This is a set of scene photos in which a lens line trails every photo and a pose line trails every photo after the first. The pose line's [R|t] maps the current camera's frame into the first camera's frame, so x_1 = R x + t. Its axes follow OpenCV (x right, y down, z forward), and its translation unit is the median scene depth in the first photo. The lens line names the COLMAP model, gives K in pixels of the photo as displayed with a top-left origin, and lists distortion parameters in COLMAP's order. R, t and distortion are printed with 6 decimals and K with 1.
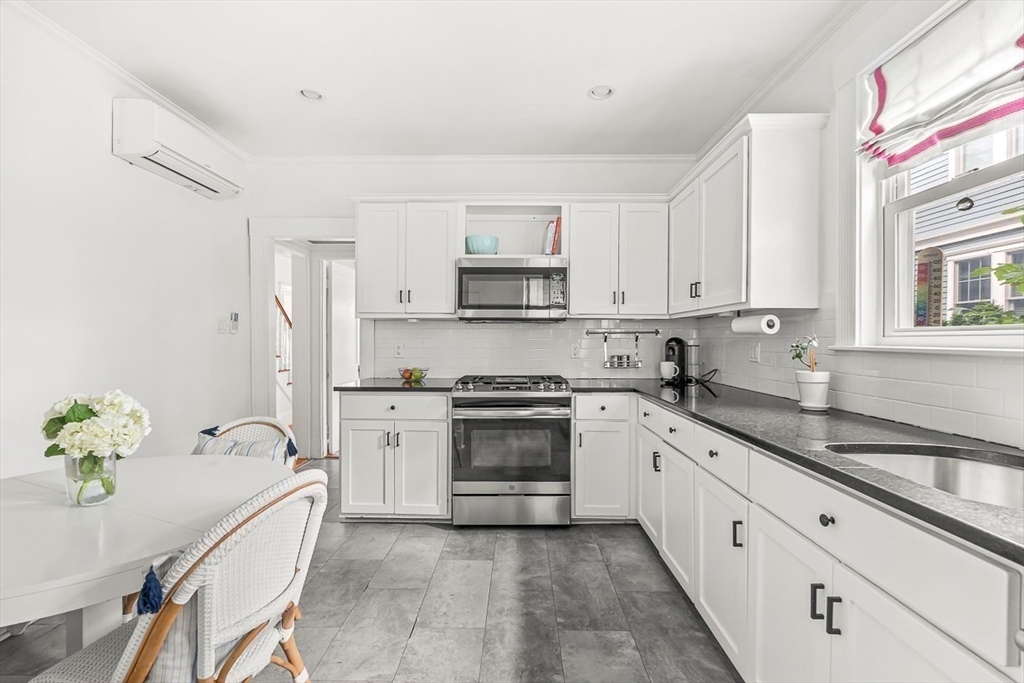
lens RADIAL K [[458.5, 0, 510.2], [0, 458.5, 344.4], [0, 0, 1]] dist [0.000924, 0.000967]
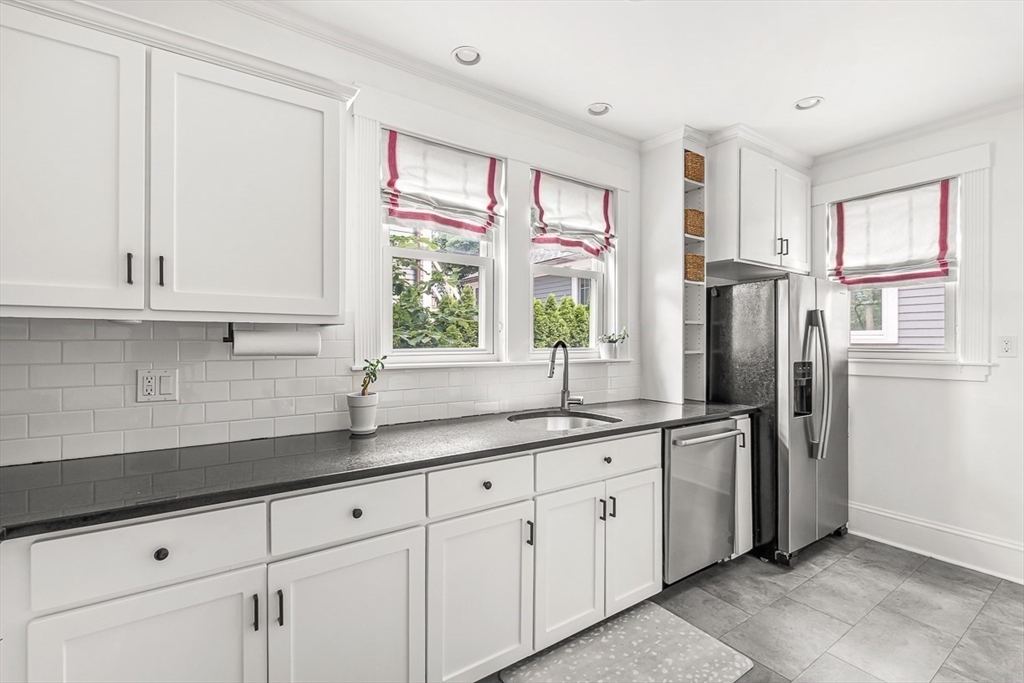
lens RADIAL K [[458.8, 0, 514.4], [0, 458.8, 338.0], [0, 0, 1]] dist [-0.002849, 0.000453]
pose [[-0.588155, 0.000376, 0.808748, -0.224930], [0.005162, 0.999981, 0.003290, -0.042881], [-0.808731, 0.006110, -0.588146, 0.934445]]
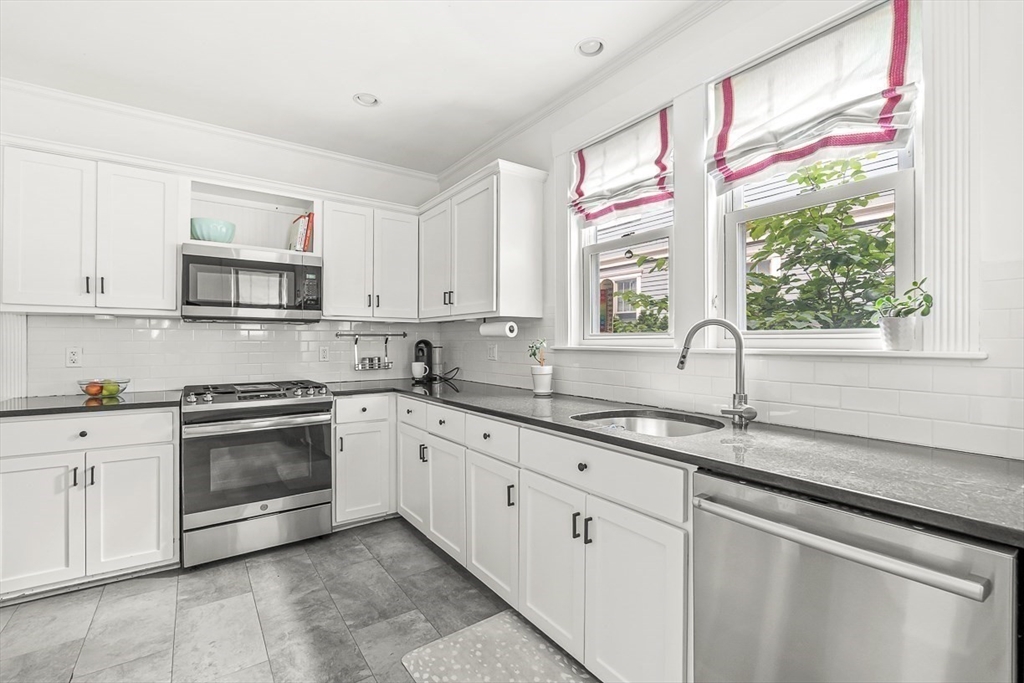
lens RADIAL K [[465.1, 0, 511.7], [0, 465.1, 344.1], [0, 0, 1]] dist [0.000506, 0.000178]
pose [[0.809554, -0.005247, 0.587022, -0.139634], [0.008502, 0.999960, -0.002787, 0.000084], [-0.586984, 0.007247, 0.809566, -0.022485]]
